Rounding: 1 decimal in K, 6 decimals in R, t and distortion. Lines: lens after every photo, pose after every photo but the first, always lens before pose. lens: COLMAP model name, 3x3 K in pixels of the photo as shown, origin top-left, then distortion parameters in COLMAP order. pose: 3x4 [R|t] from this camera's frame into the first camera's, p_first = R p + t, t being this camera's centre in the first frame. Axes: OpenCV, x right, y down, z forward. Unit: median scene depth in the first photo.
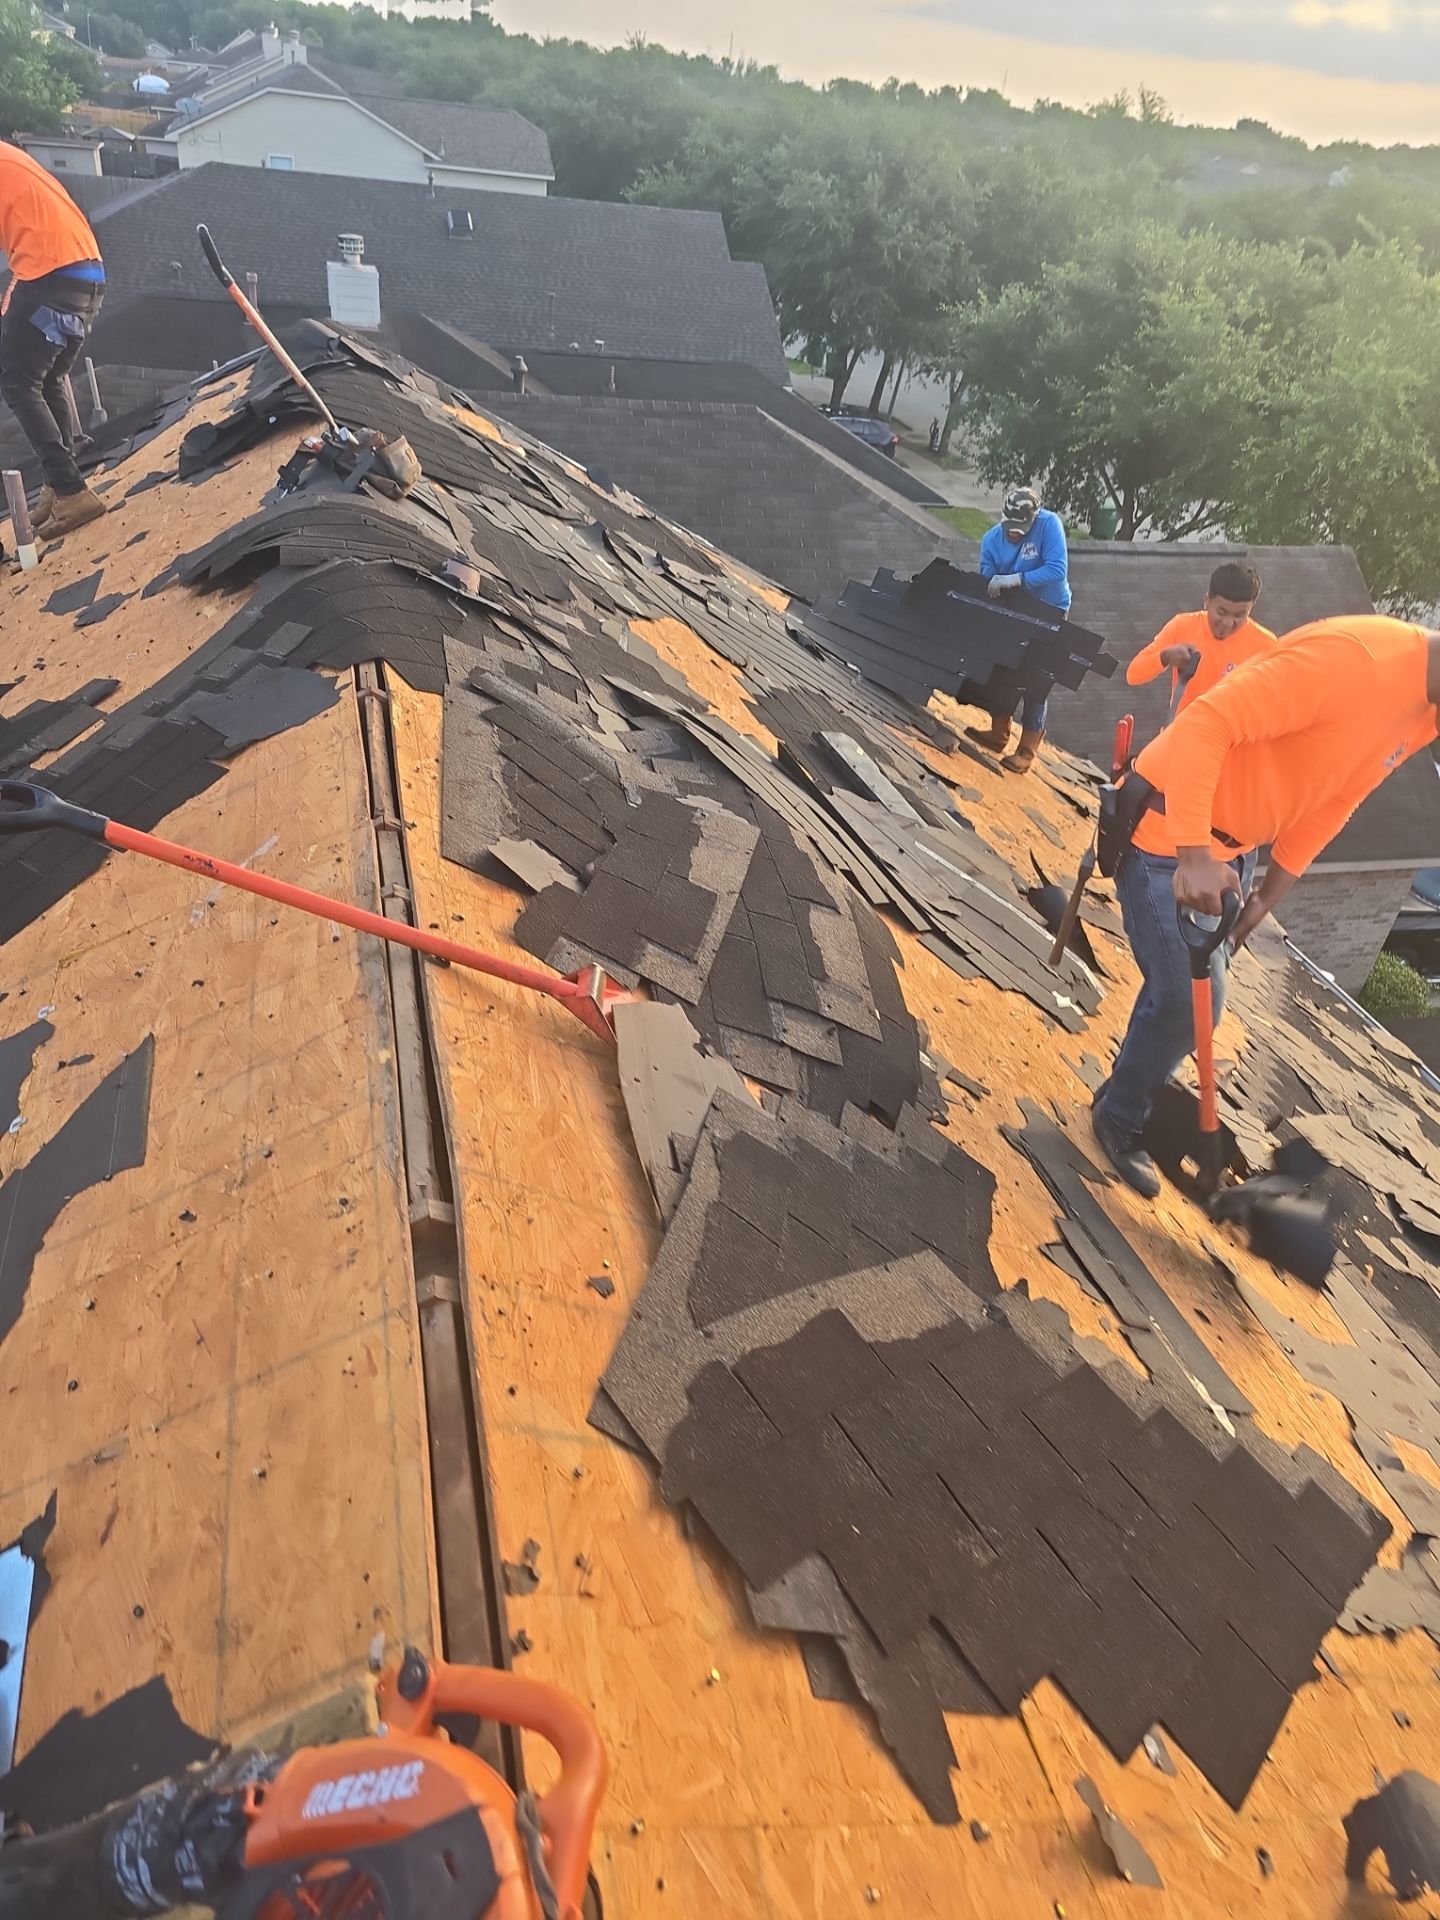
lens RADIAL K [[1294.1, 0, 720.0], [0, 1294.1, 960.0], [0, 0, 1]] dist [0.057485, -0.060458]
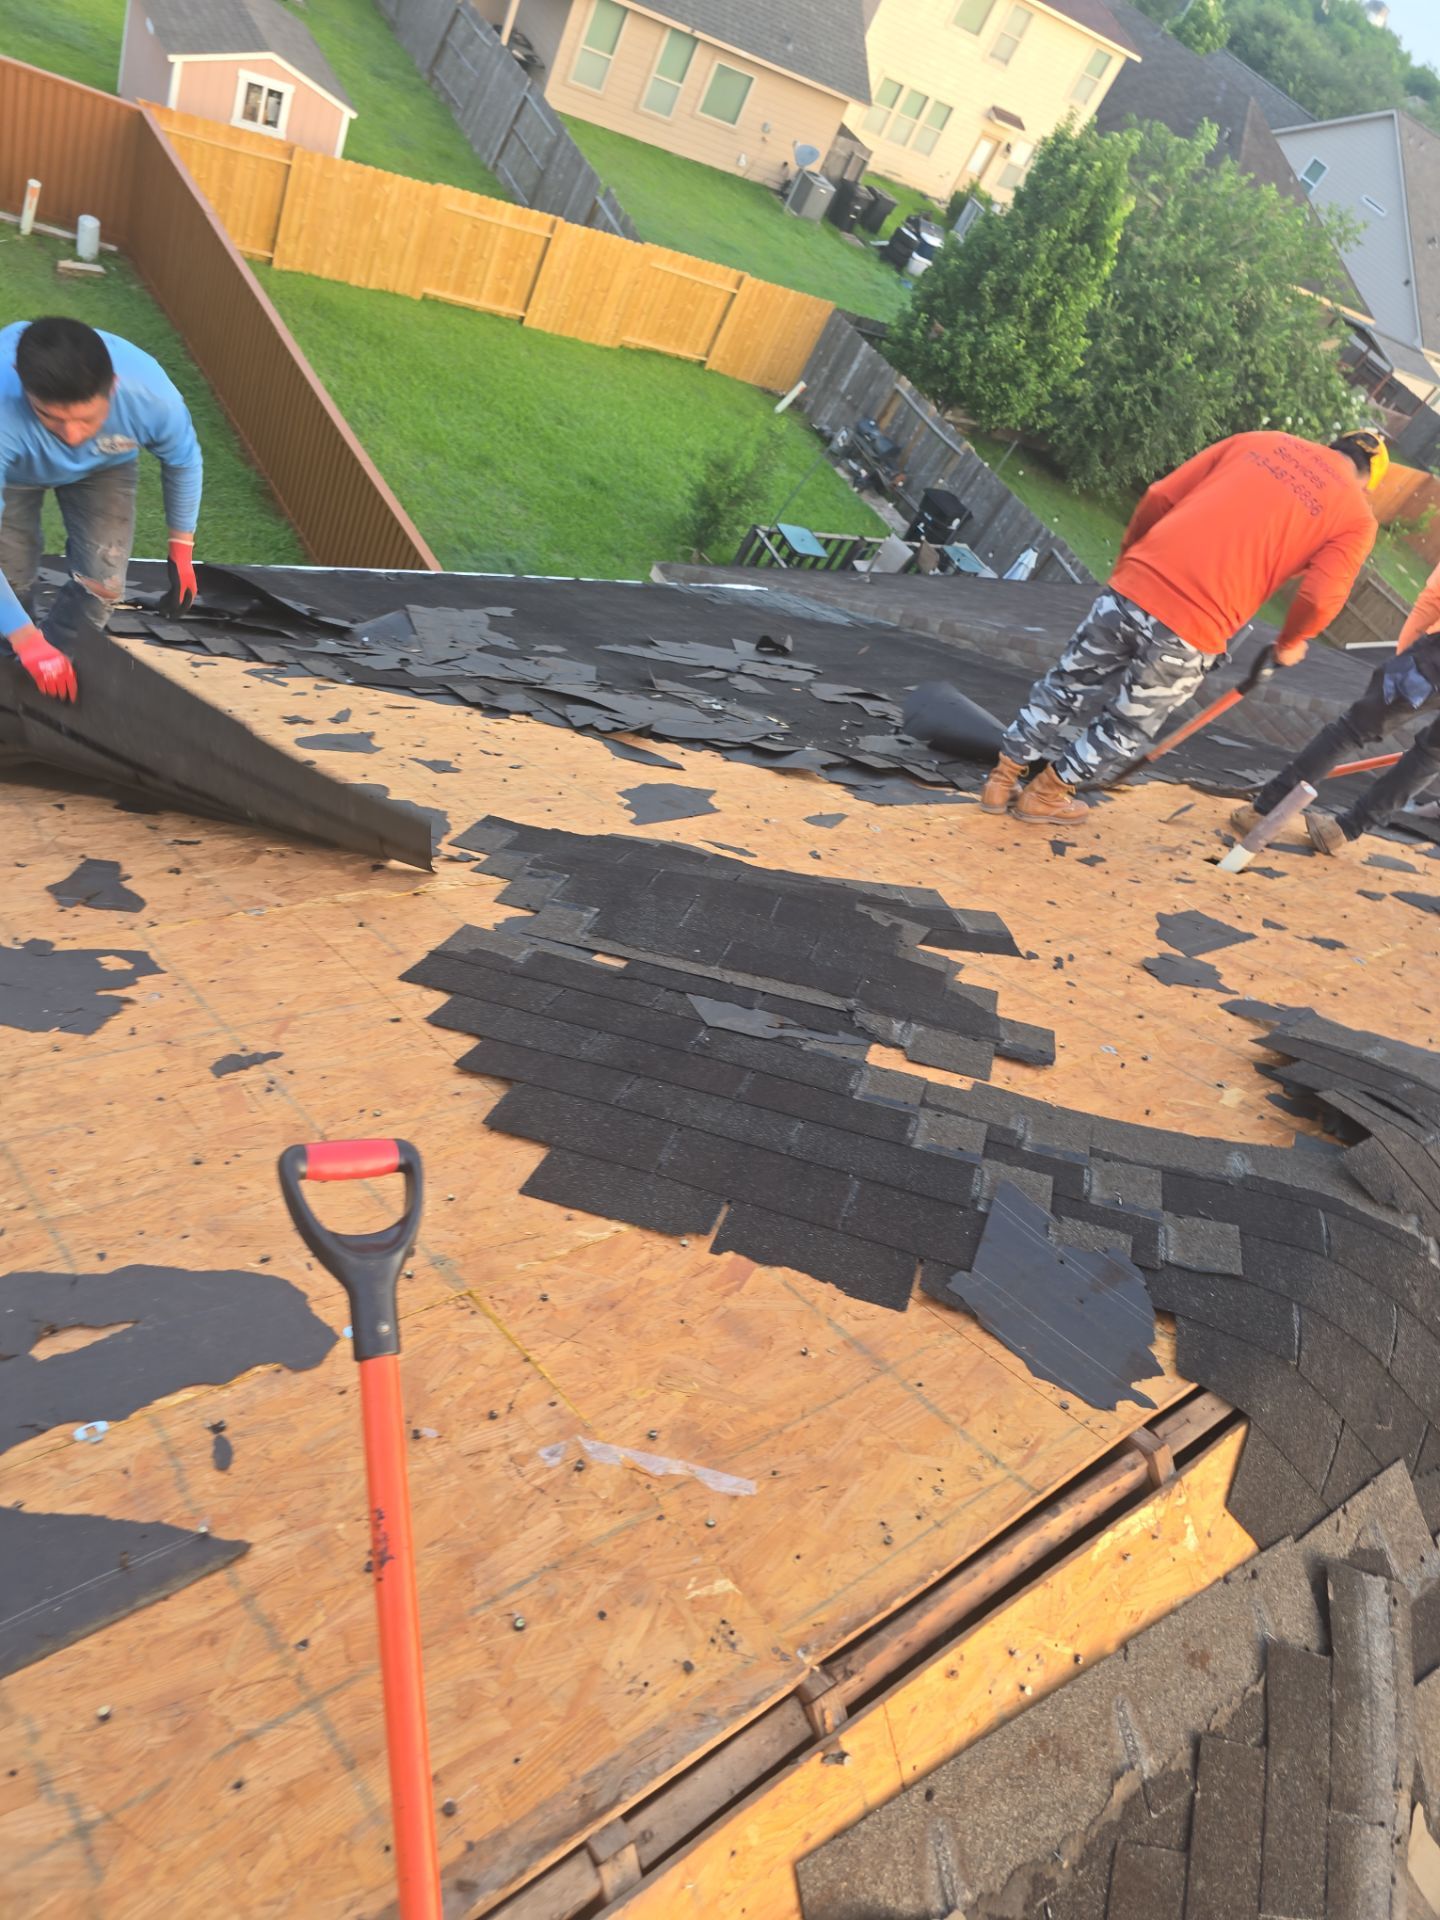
lens RADIAL K [[1288.9, 0, 720.0], [0, 1288.9, 960.0], [0, 0, 1]] dist [0.048796, -0.045029]
pose [[0.336419, 0.709581, -0.619126, -0.160851], [-0.804883, 0.557954, 0.202117, -0.341634], [0.488862, 0.430328, 0.758836, 0.470758]]
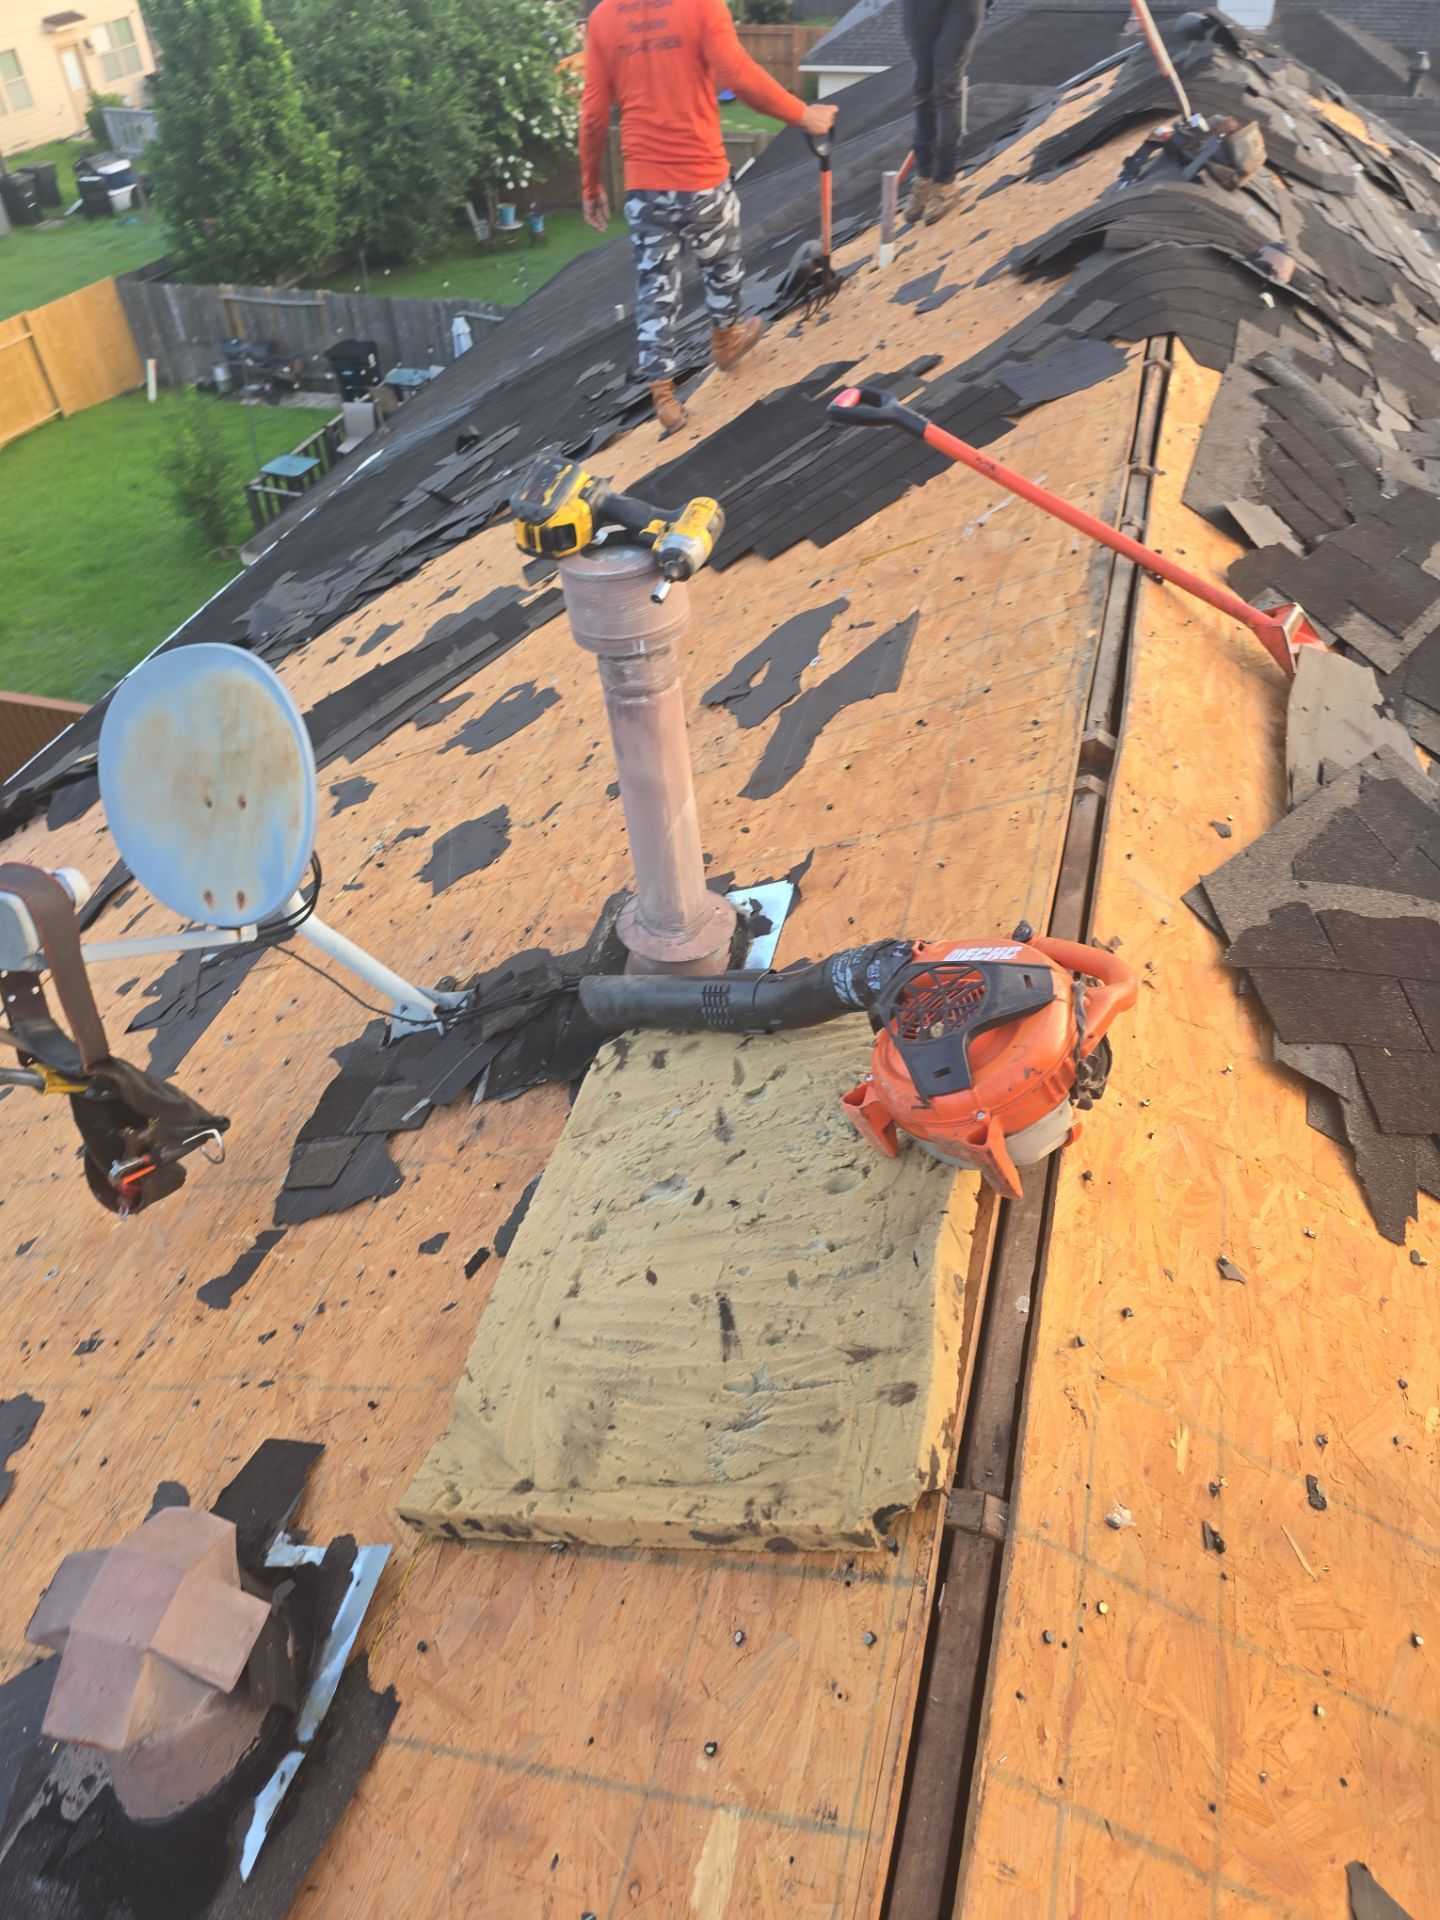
lens RADIAL K [[1288.9, 0, 720.0], [0, 1288.9, 960.0], [0, 0, 1]] dist [0.048796, -0.045029]
pose [[0.845530, 0.264433, -0.463847, 0.075301], [-0.185617, 0.960137, 0.209007, 0.138975], [0.500625, -0.090623, 0.860908, -0.206539]]
